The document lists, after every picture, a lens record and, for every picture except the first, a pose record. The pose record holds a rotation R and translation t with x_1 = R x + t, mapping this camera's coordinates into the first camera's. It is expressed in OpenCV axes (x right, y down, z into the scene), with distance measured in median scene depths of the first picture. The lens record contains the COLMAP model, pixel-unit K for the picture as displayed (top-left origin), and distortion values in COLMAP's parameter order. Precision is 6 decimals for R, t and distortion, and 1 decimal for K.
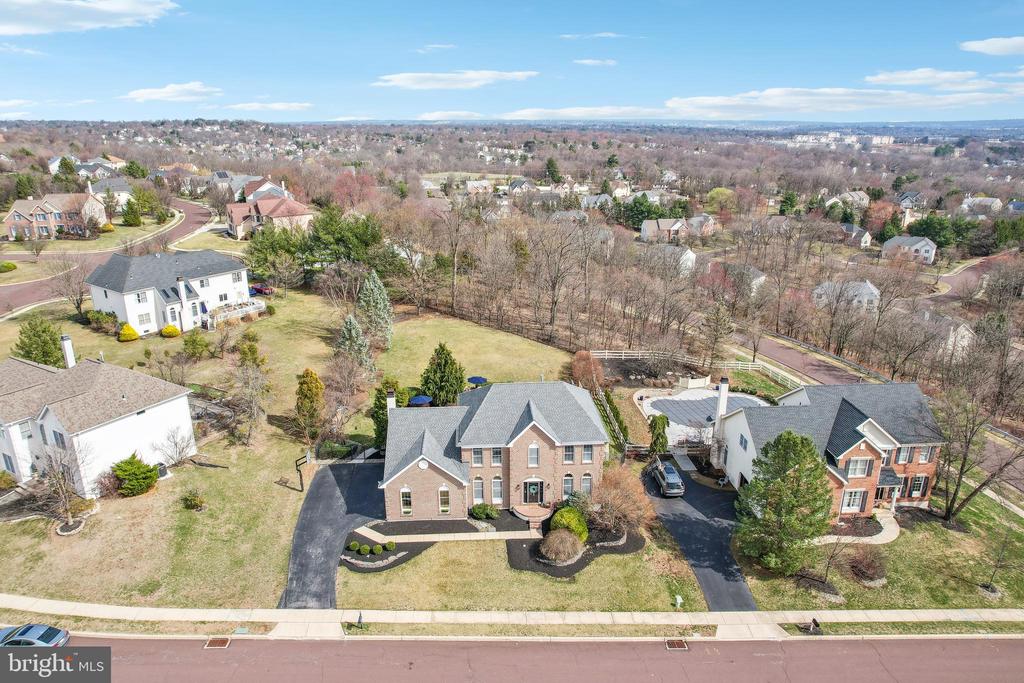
lens RADIAL K [[677.6, 0, 512.0], [0, 677.6, 341.5], [0, 0, 1]] dist [-0.069922, 0.056660]
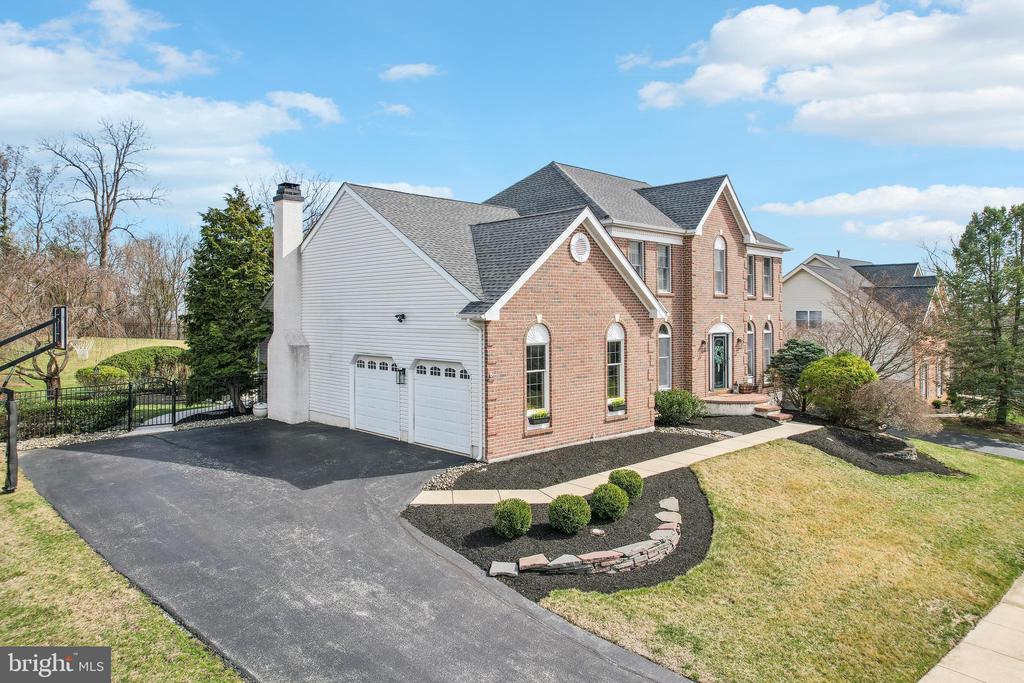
lens RADIAL K [[684.1, 0, 518.5], [0, 684.1, 305.7], [0, 0, 1]] dist [-0.041810, 0.001503]
pose [[0.759739, 0.009880, 0.650153, -0.355338], [0.202662, 0.946480, -0.251205, 0.275982], [-0.617839, 0.322611, 0.717075, 0.760695]]
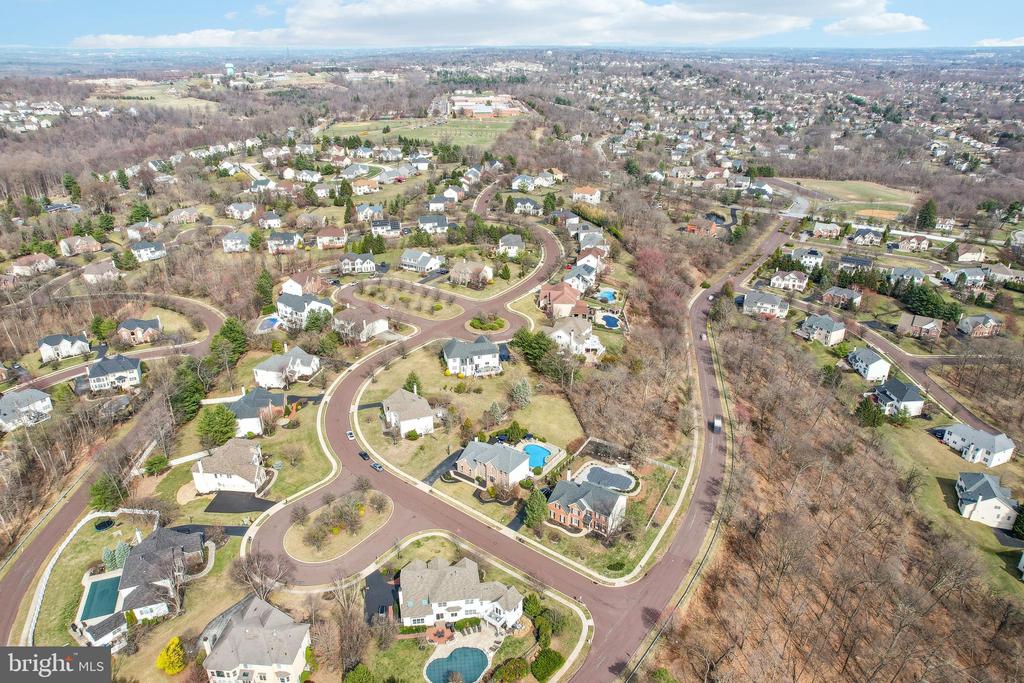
lens RADIAL K [[667.8, 0, 512.0], [0, 667.8, 341.5], [0, 0, 1]] dist [-0.057403, 0.064389]
pose [[0.778815, 0.254682, -0.573222, 1.904512], [-0.198255, 0.966960, 0.160259, -1.034339], [0.595098, -0.011168, 0.803575, -1.686732]]
